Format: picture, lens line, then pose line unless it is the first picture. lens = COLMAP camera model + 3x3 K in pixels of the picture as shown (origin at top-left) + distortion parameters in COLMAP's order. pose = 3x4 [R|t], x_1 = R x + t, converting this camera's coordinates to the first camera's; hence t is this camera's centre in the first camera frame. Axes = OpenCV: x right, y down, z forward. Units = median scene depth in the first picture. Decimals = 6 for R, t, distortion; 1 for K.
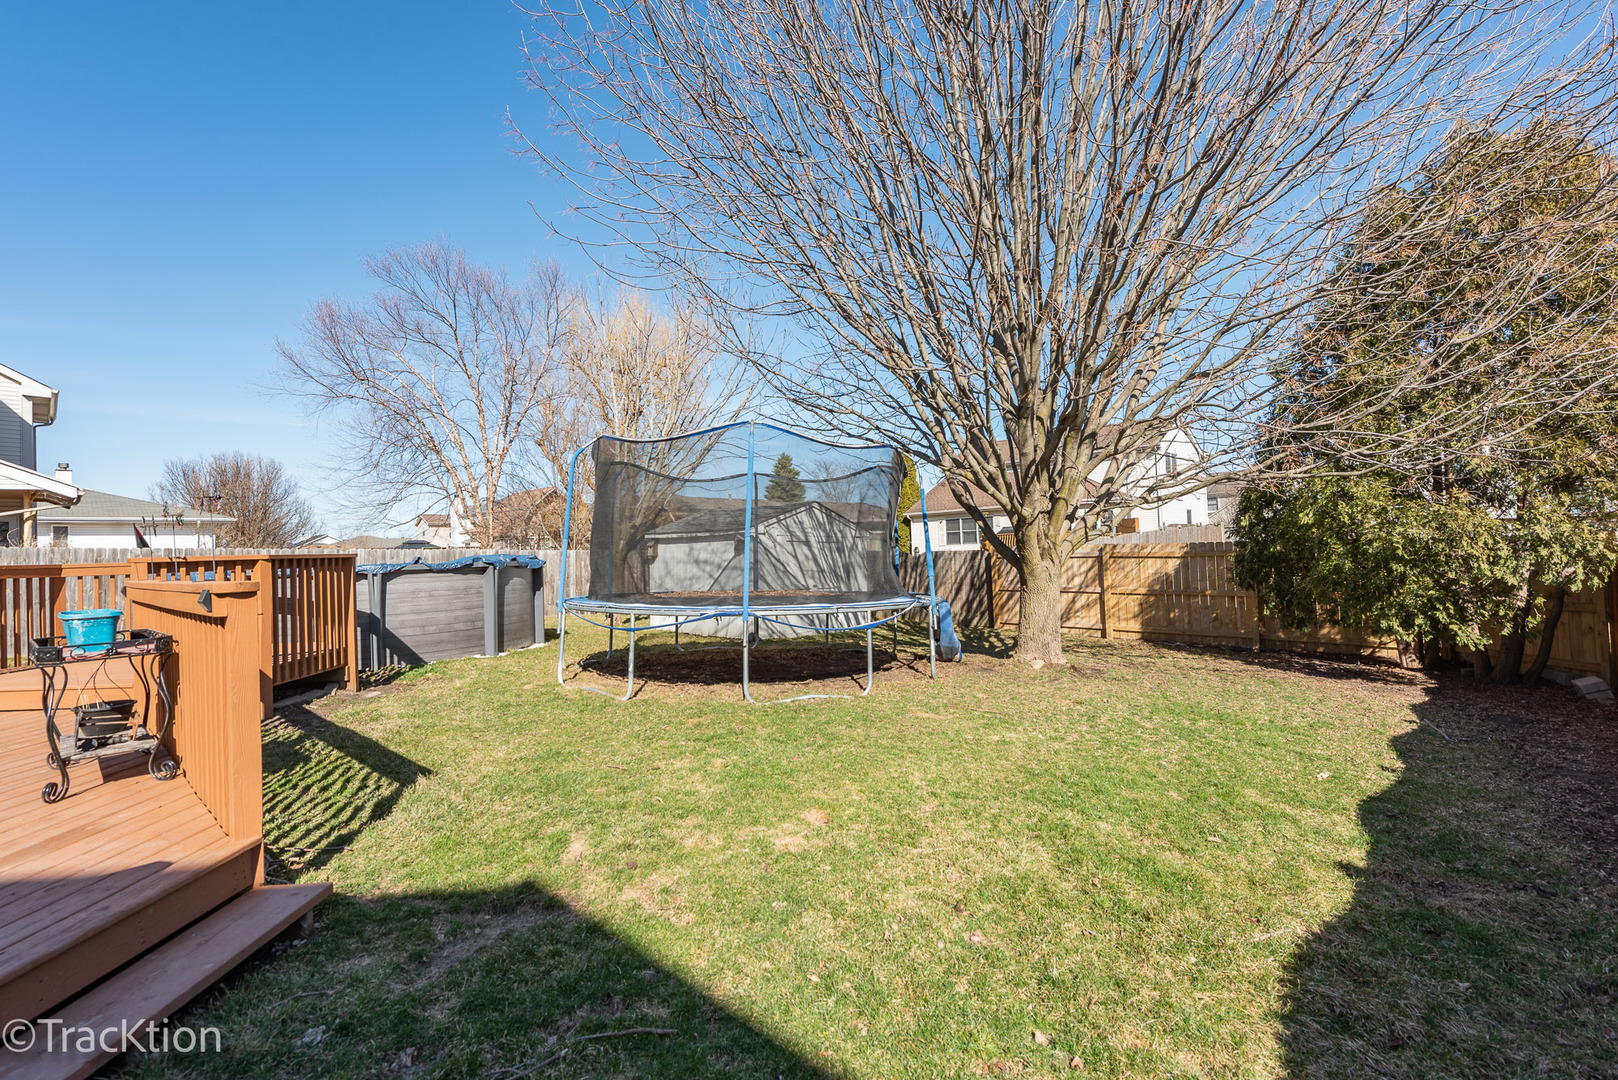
lens RADIAL K [[711.1, 0, 804.0], [0, 711.1, 543.6], [0, 0, 1]] dist [0.007822, -0.001066]
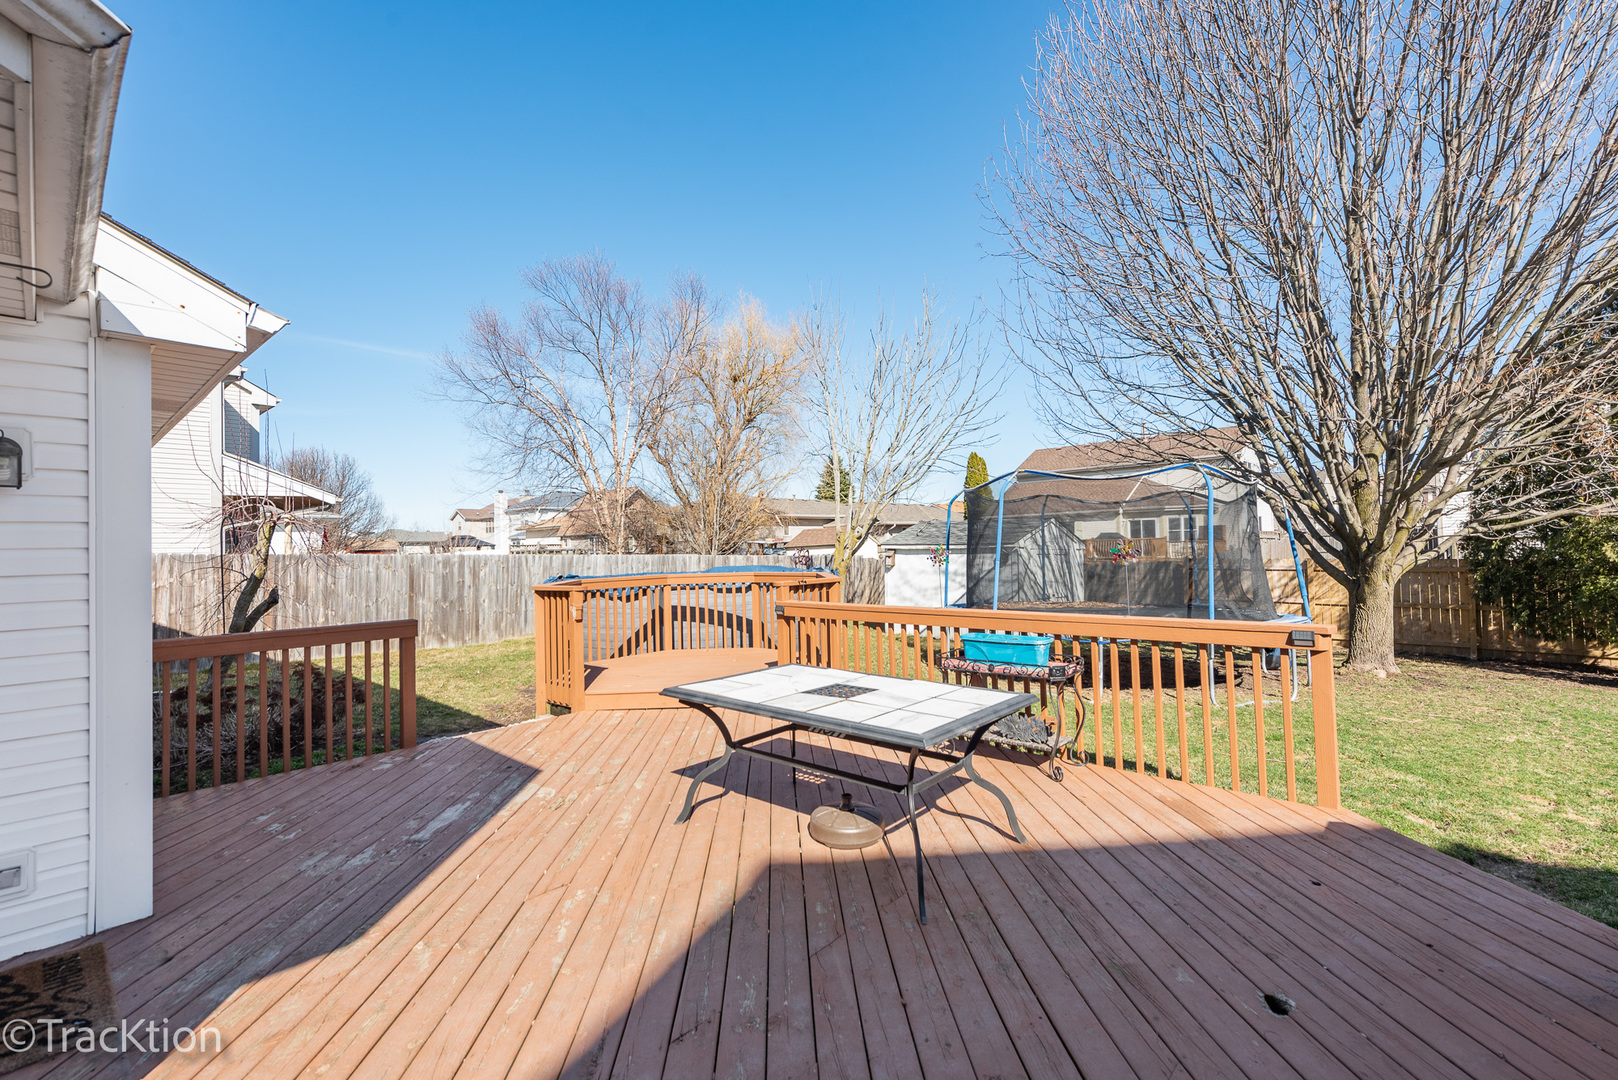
lens RADIAL K [[711.1, 0, 816.2], [0, 711.1, 545.0], [0, 0, 1]] dist [0.007822, -0.001066]
pose [[0.999612, 0.010787, 0.025678, -0.355148], [-0.010905, 0.999931, 0.004447, -0.017815], [-0.025628, -0.004726, 0.999660, -0.069506]]
